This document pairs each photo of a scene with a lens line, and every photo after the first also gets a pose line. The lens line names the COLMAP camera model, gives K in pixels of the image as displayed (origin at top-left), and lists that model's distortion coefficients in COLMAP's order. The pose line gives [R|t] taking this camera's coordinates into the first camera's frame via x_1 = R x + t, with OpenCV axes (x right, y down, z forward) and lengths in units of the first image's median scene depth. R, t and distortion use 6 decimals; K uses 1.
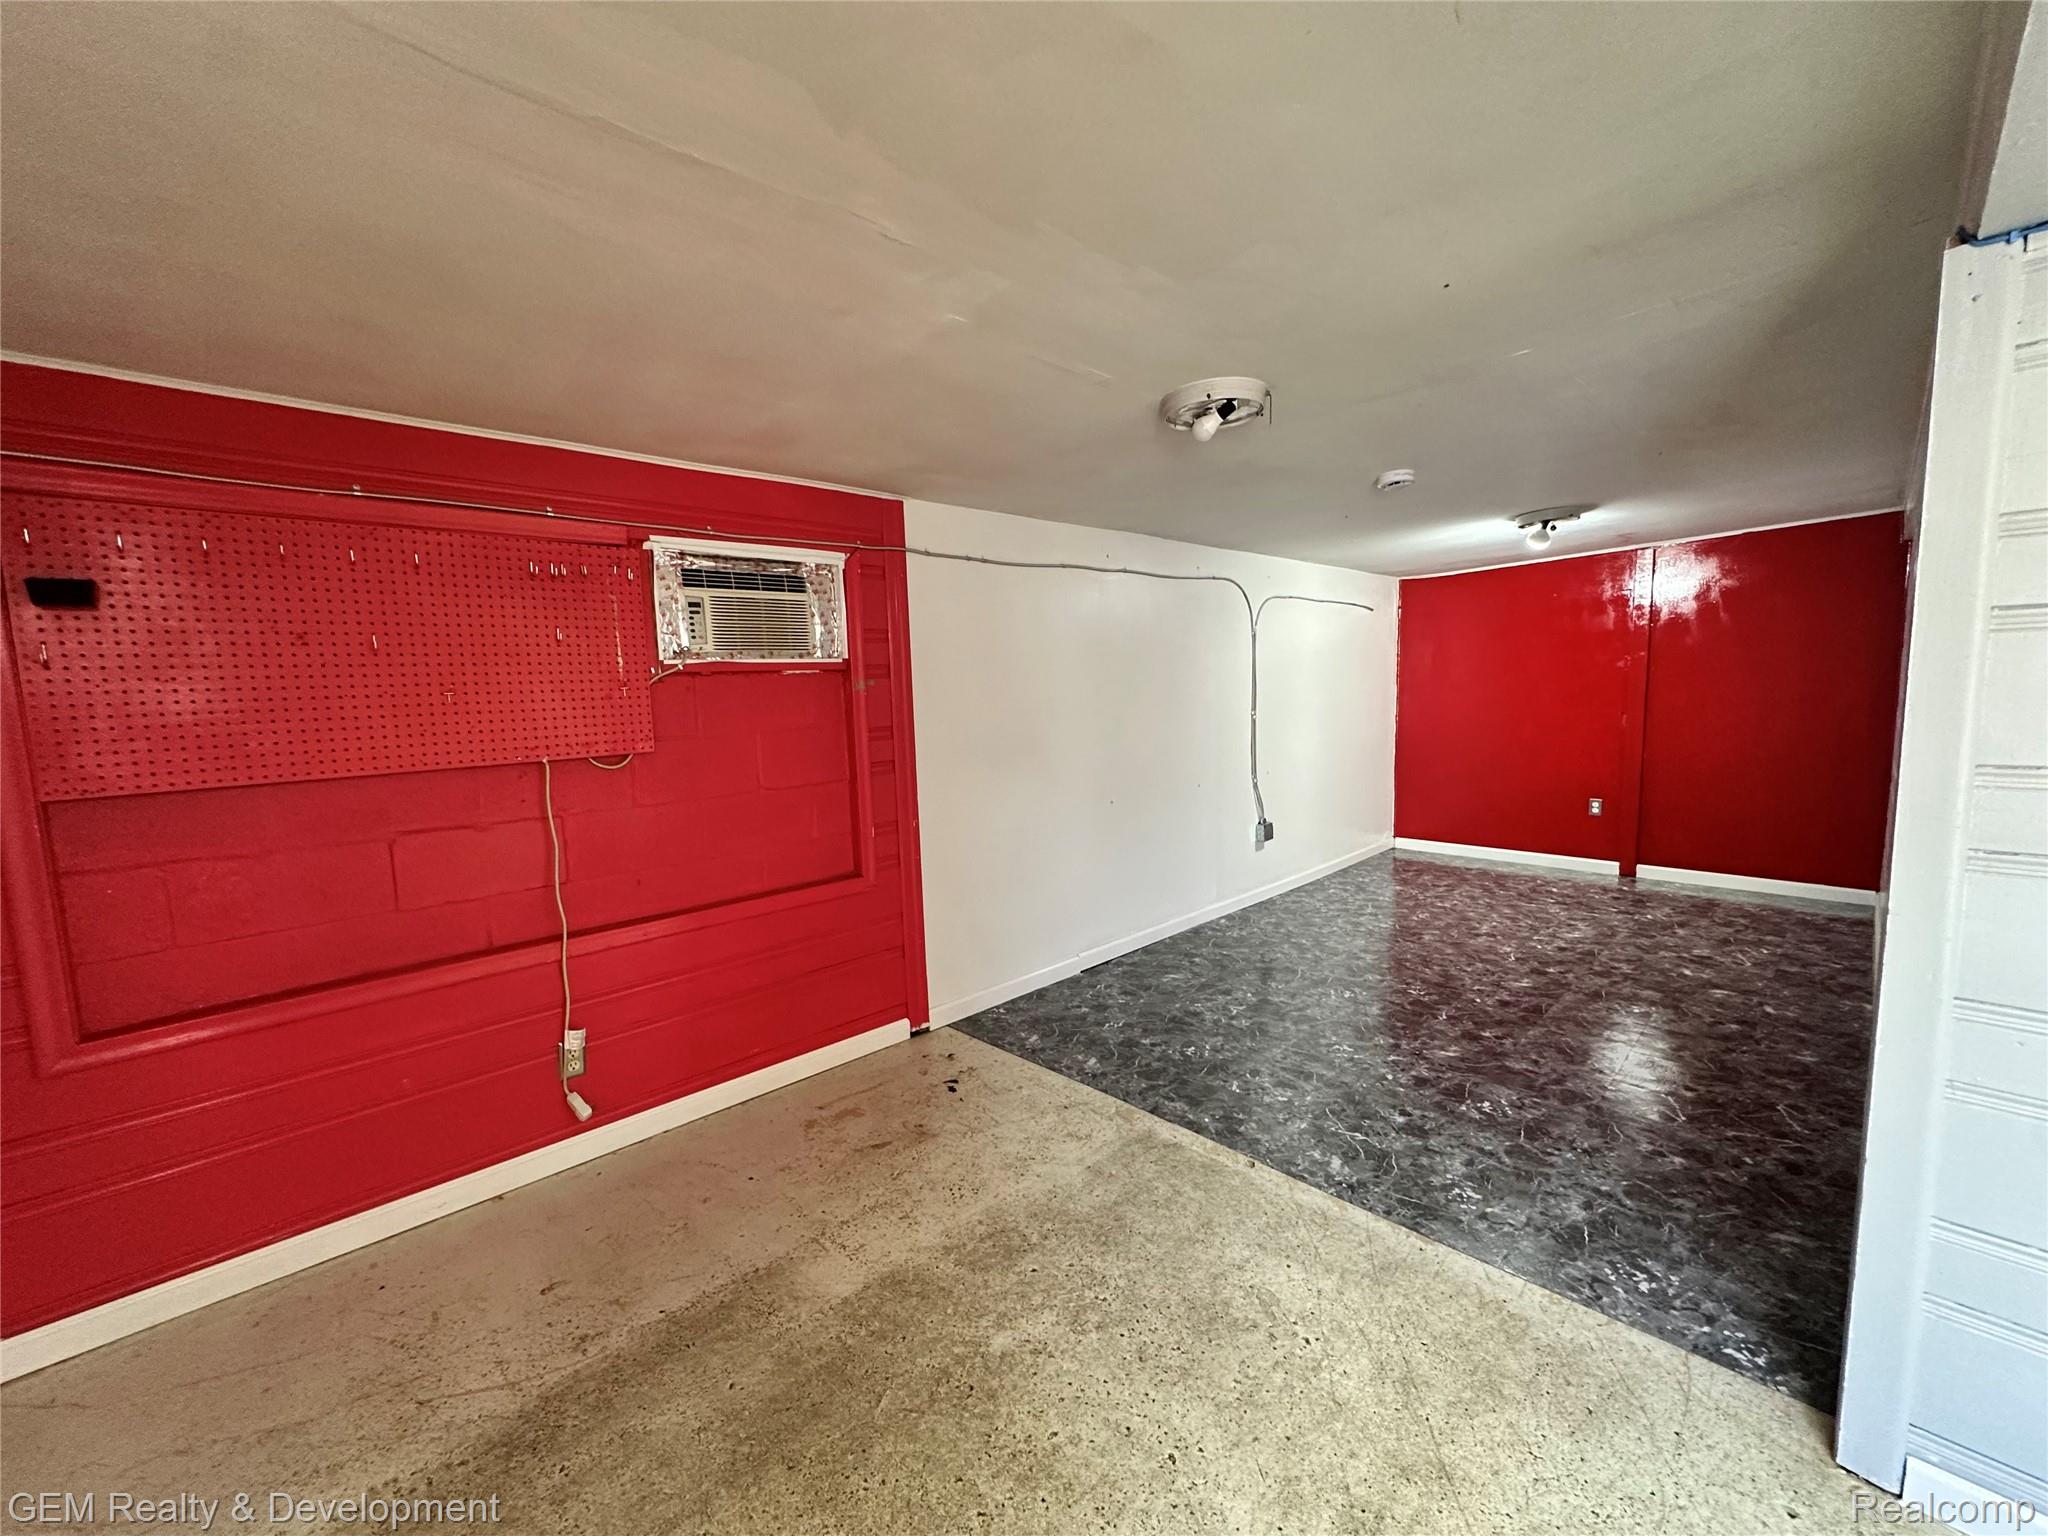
lens RADIAL K [[820.7, 0, 1023.7], [0, 820.7, 769.7], [0, 0, 1]] dist [-0.002746, 0.000543]
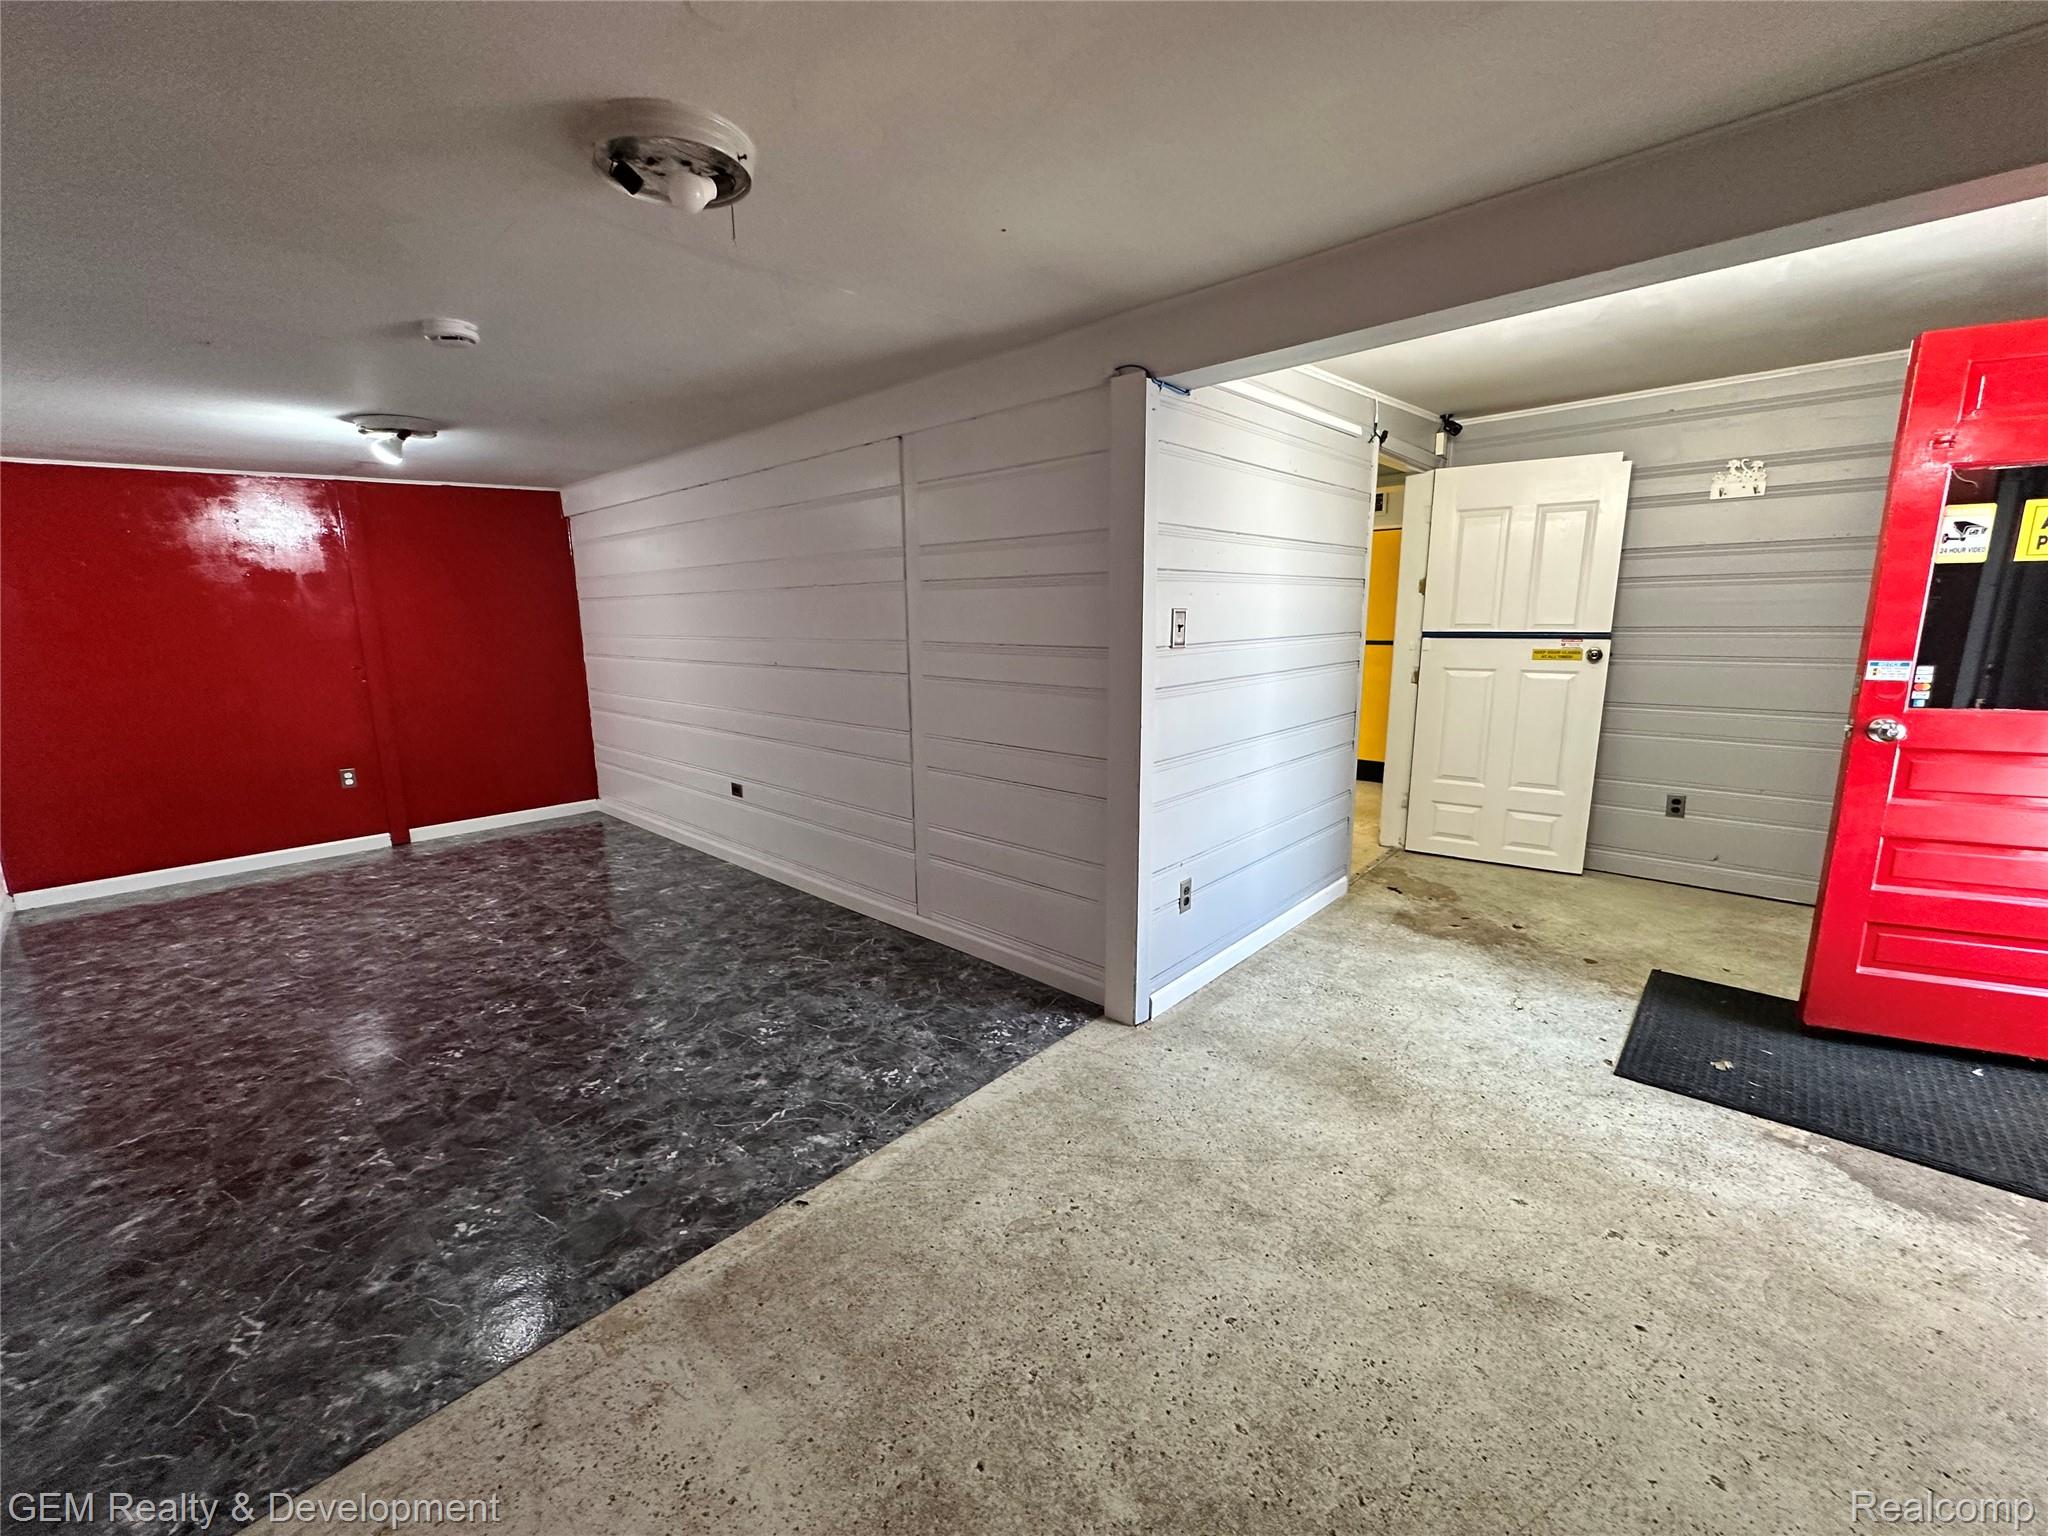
lens RADIAL K [[820.7, 0, 1023.7], [0, 820.7, 769.7], [0, 0, 1]] dist [-0.002746, 0.000543]
pose [[-0.057970, -0.156760, 0.985934, -0.314662], [0.121274, 0.979175, 0.162816, -0.028079], [-0.990925, 0.129006, -0.037752, 0.515886]]
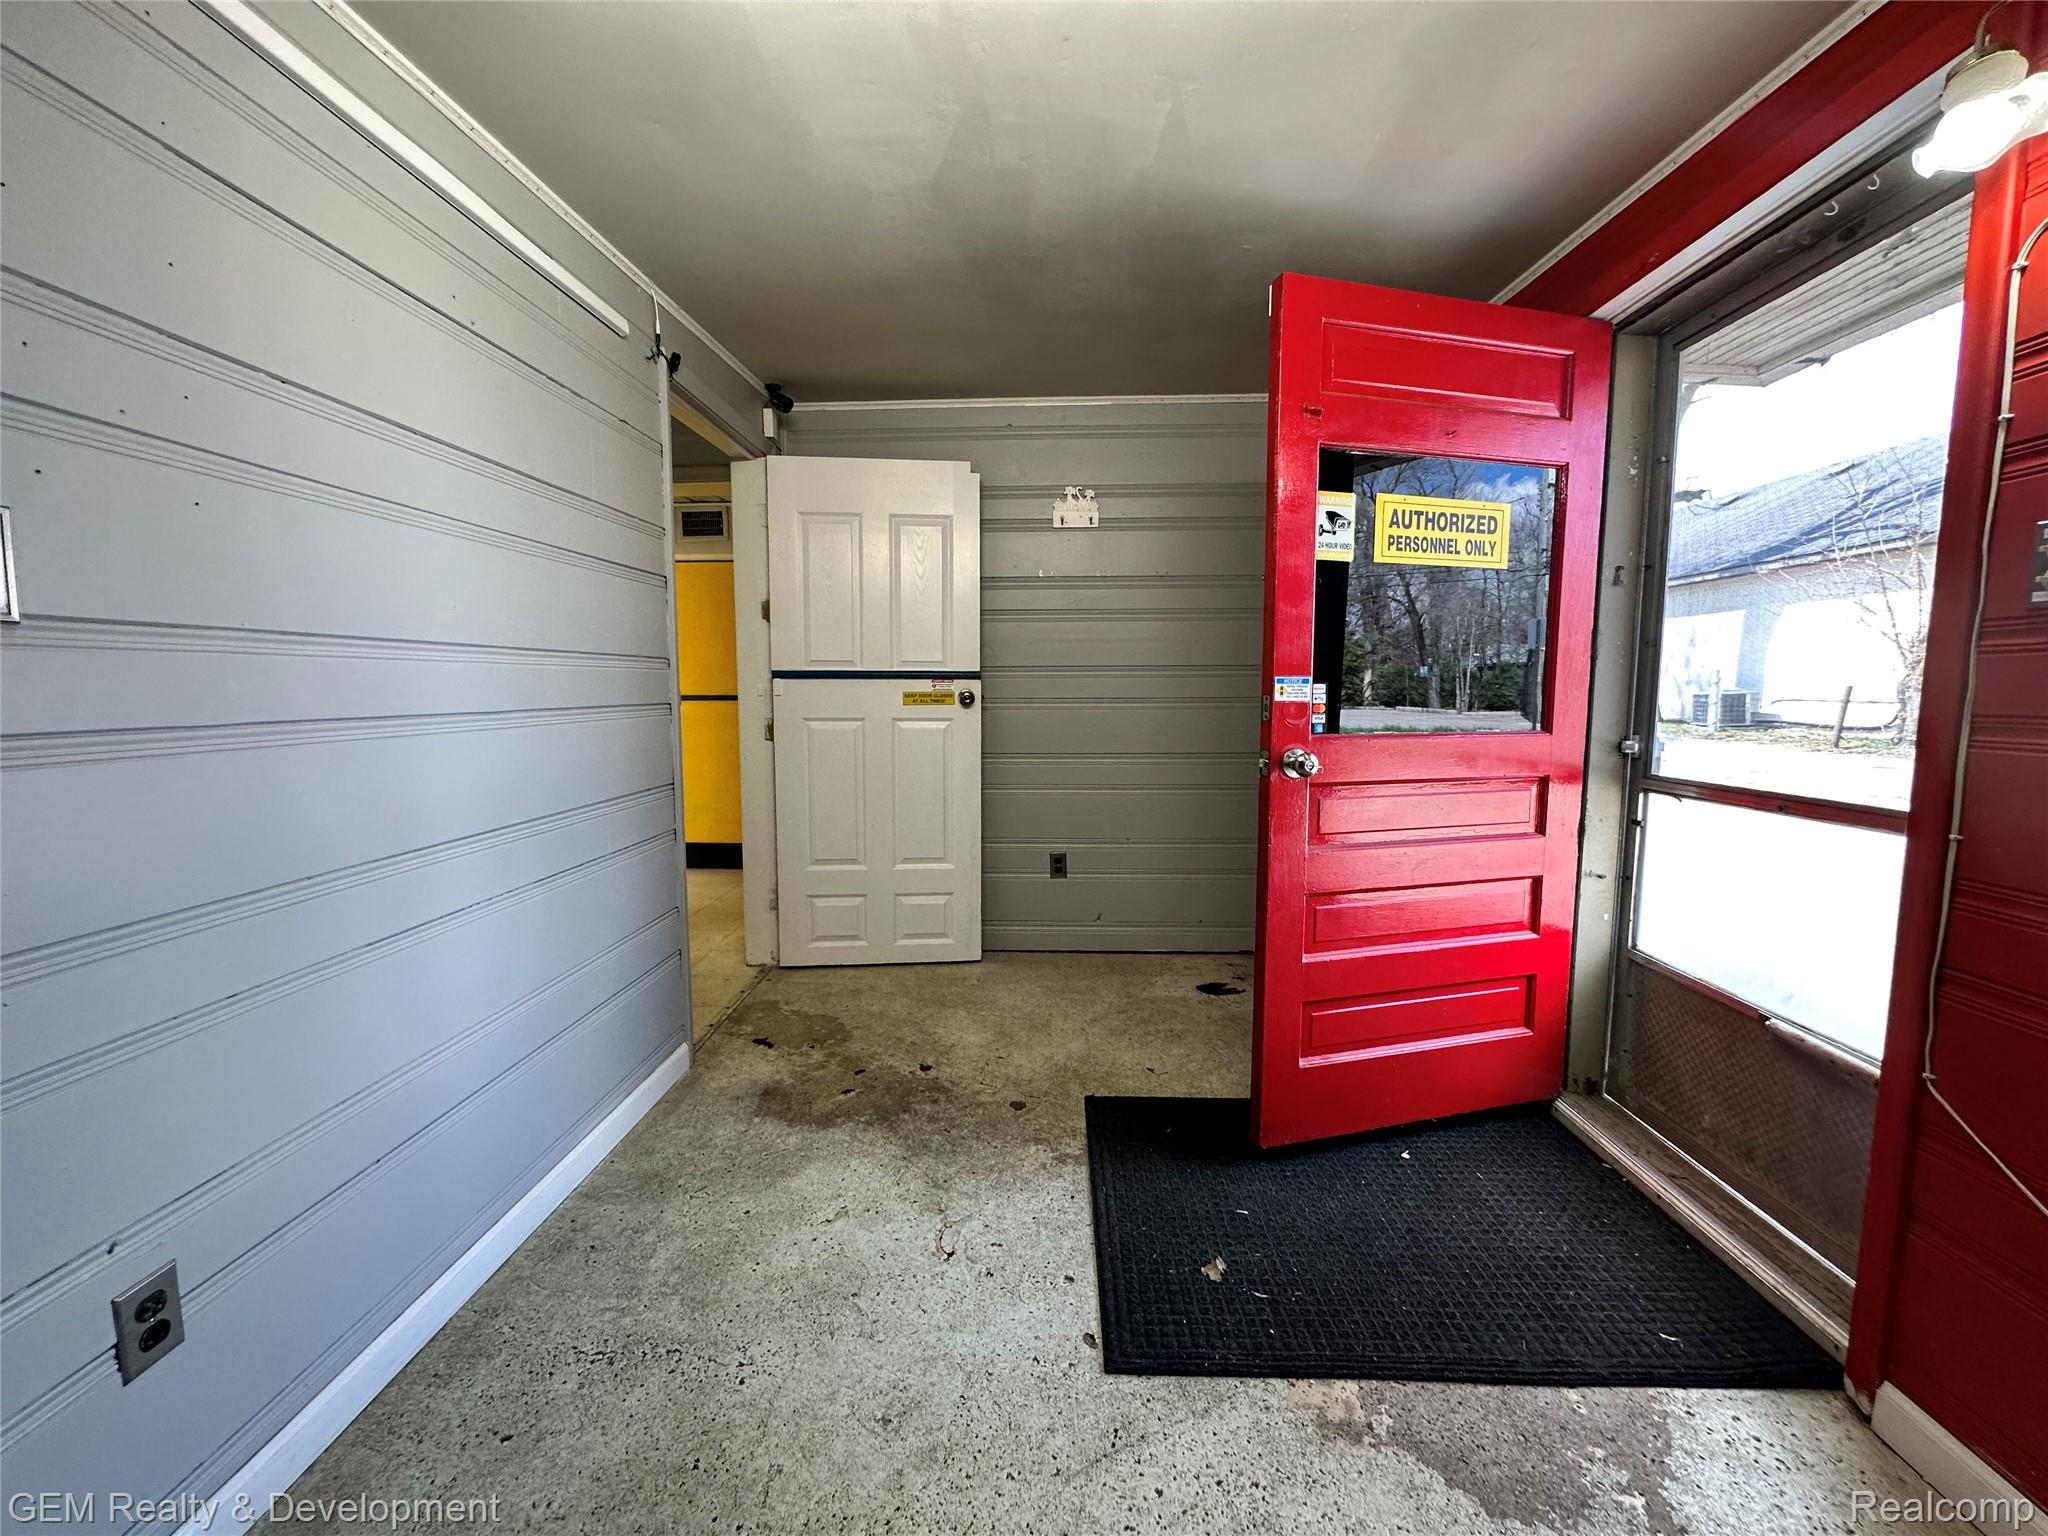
lens RADIAL K [[820.7, 0, 1023.7], [0, 820.7, 769.7], [0, 0, 1]] dist [-0.002746, 0.000543]
pose [[-0.690141, -0.044614, 0.722298, 0.046946], [0.096526, 0.983504, 0.152976, 0.039668], [-0.717208, 0.175296, -0.674451, 0.278291]]
